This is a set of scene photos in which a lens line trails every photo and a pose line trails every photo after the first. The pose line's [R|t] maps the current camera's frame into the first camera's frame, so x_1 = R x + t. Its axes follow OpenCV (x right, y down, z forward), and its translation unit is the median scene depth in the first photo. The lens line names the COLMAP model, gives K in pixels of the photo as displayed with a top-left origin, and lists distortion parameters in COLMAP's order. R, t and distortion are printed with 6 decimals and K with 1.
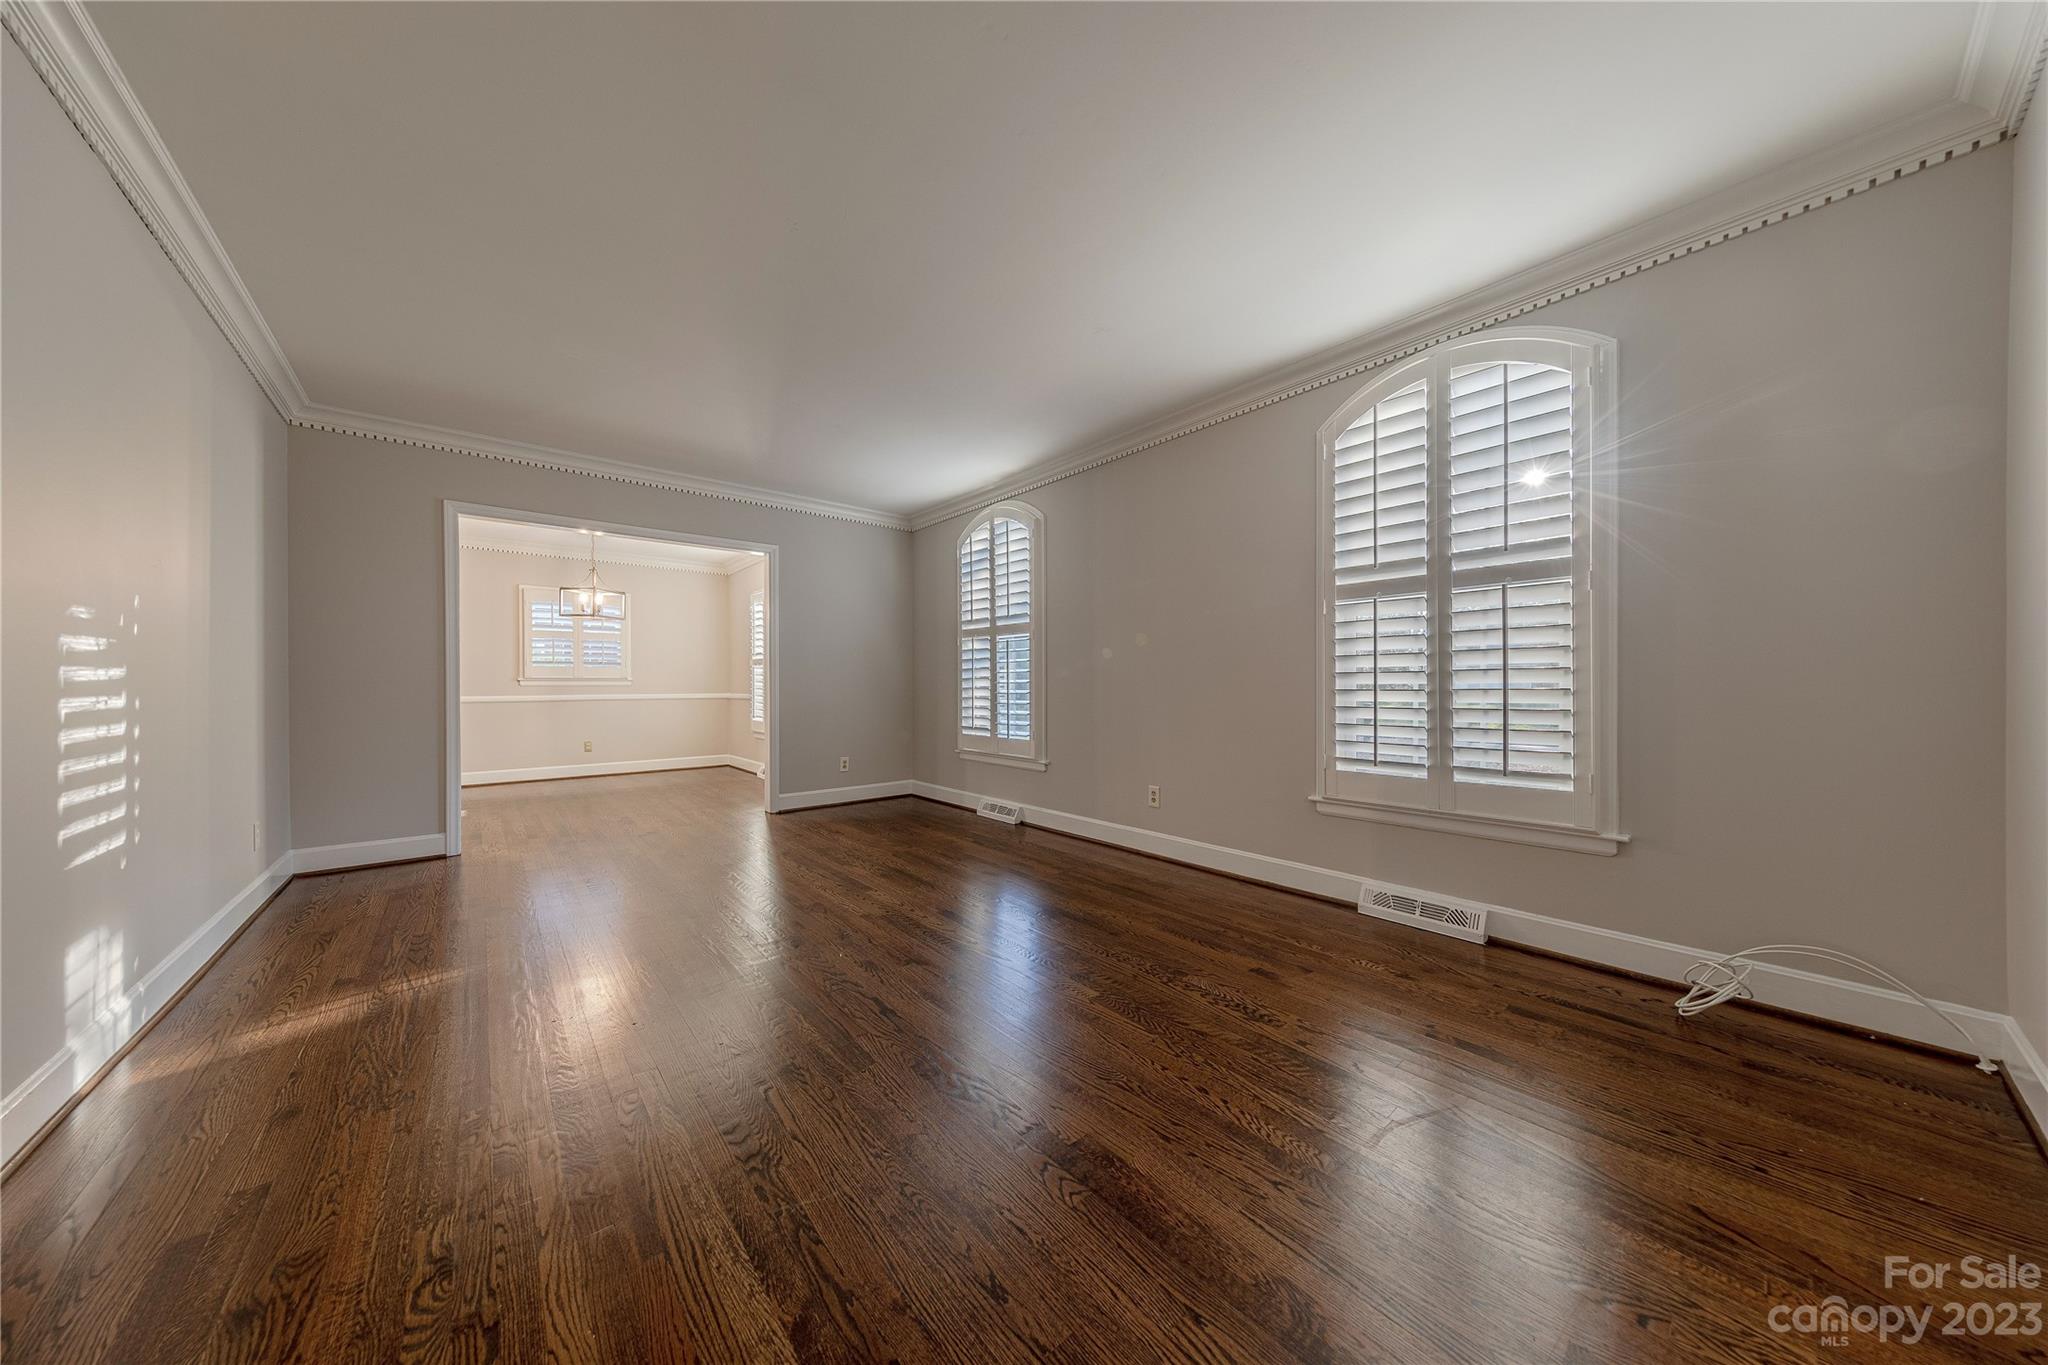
lens RADIAL K [[643.8, 0, 1020.8], [0, 643.8, 691.1], [0, 0, 1]] dist [0.009819, -0.001209]
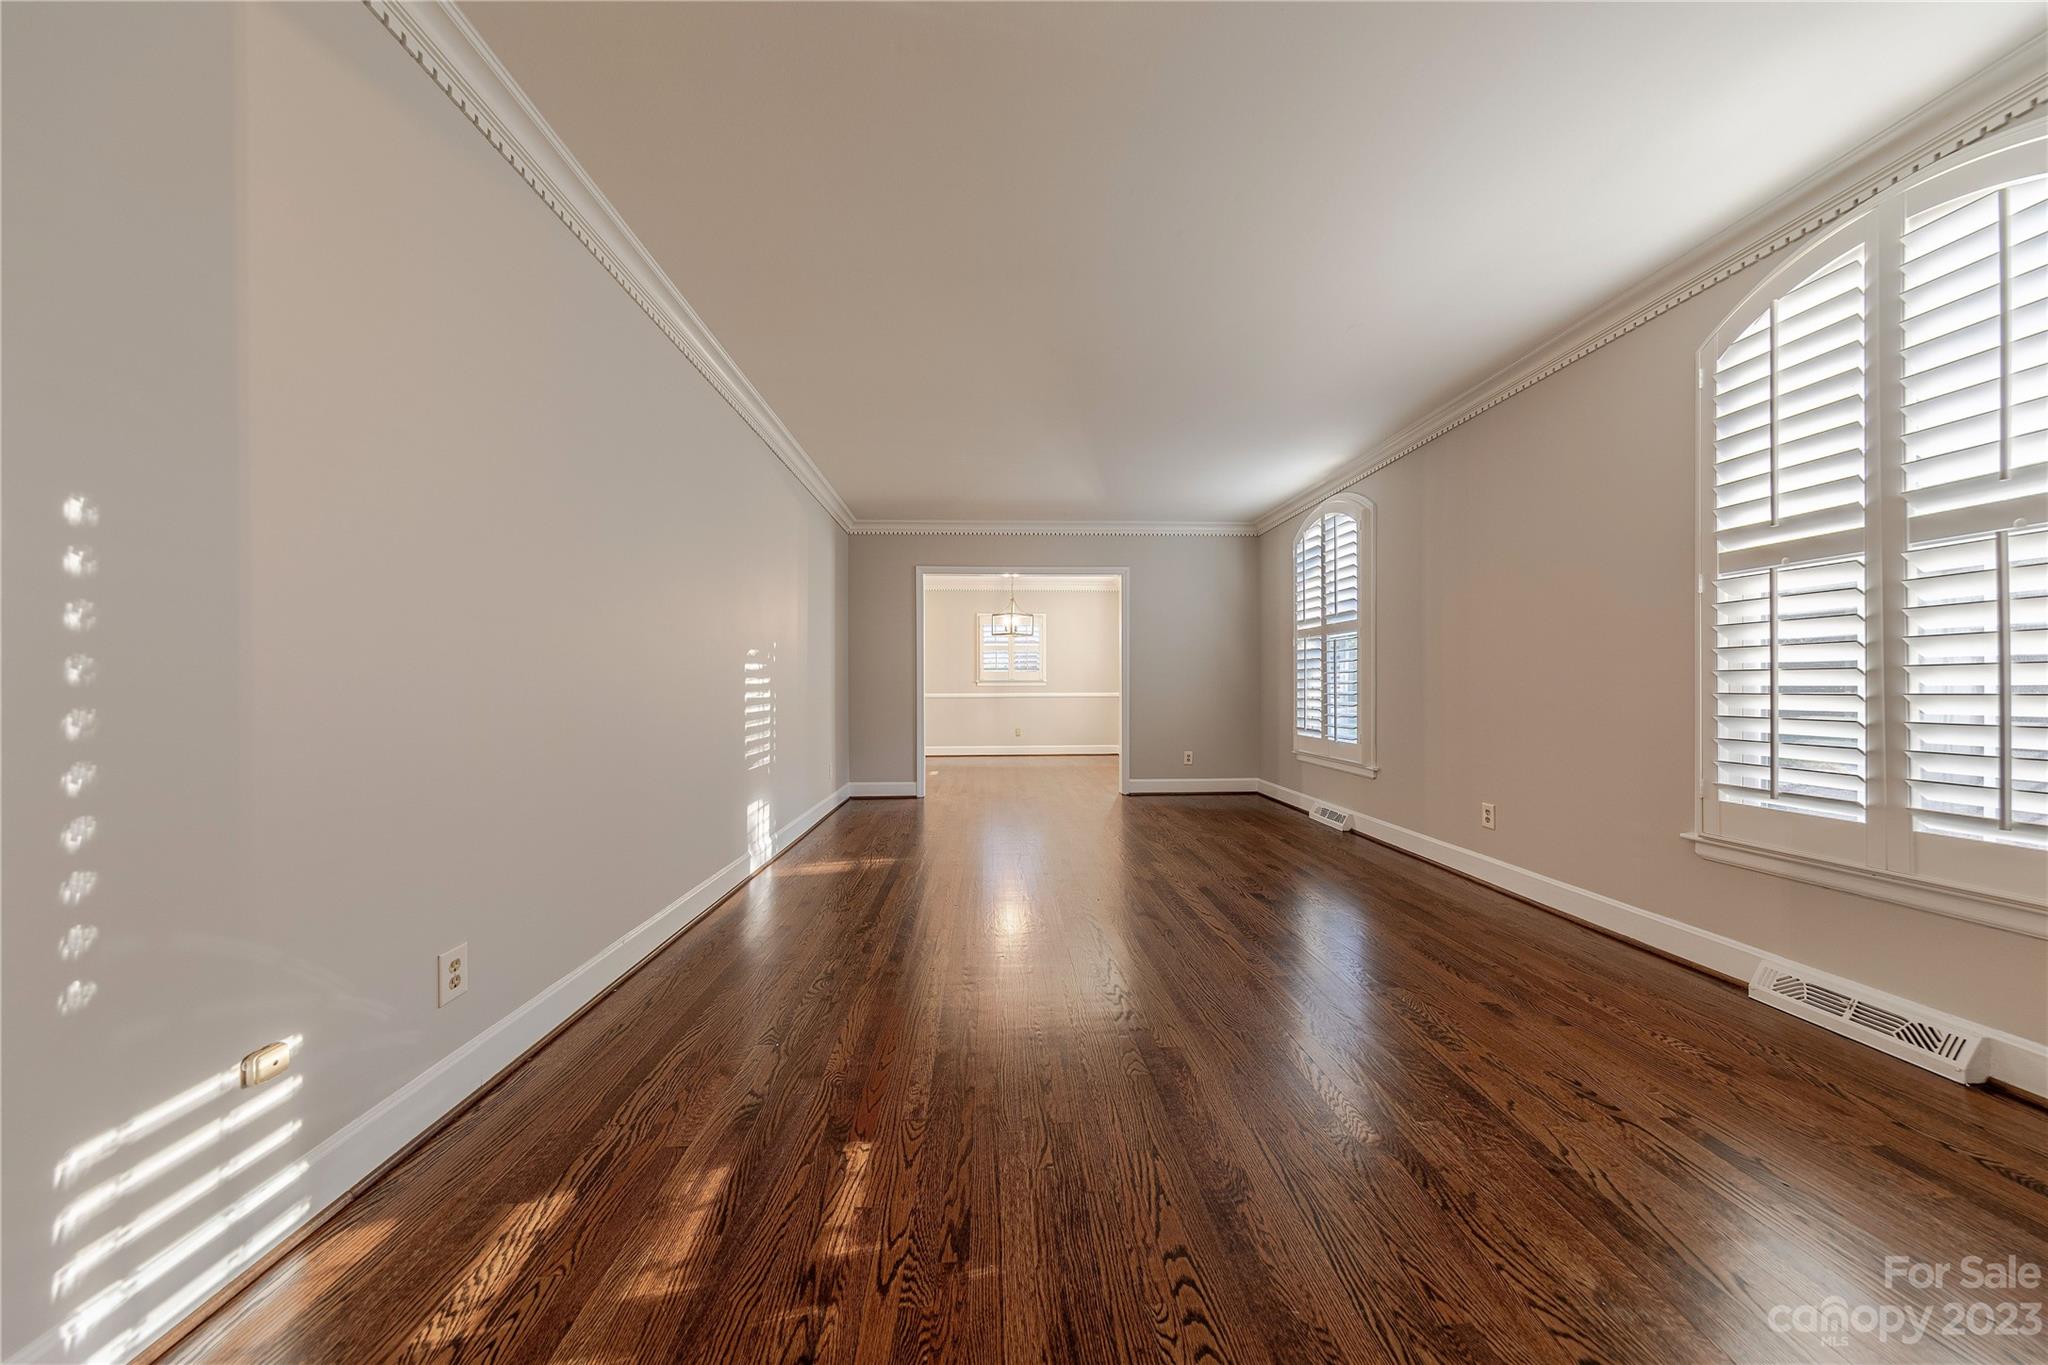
lens RADIAL K [[643.8, 0, 1017.2], [0, 643.8, 688.4], [0, 0, 1]] dist [0.009819, -0.001209]
pose [[0.793950, 0.002977, -0.607976, 0.306391], [-0.005429, 0.999983, -0.002194, -0.001460], [0.607959, 0.005042, 0.793953, -0.091515]]
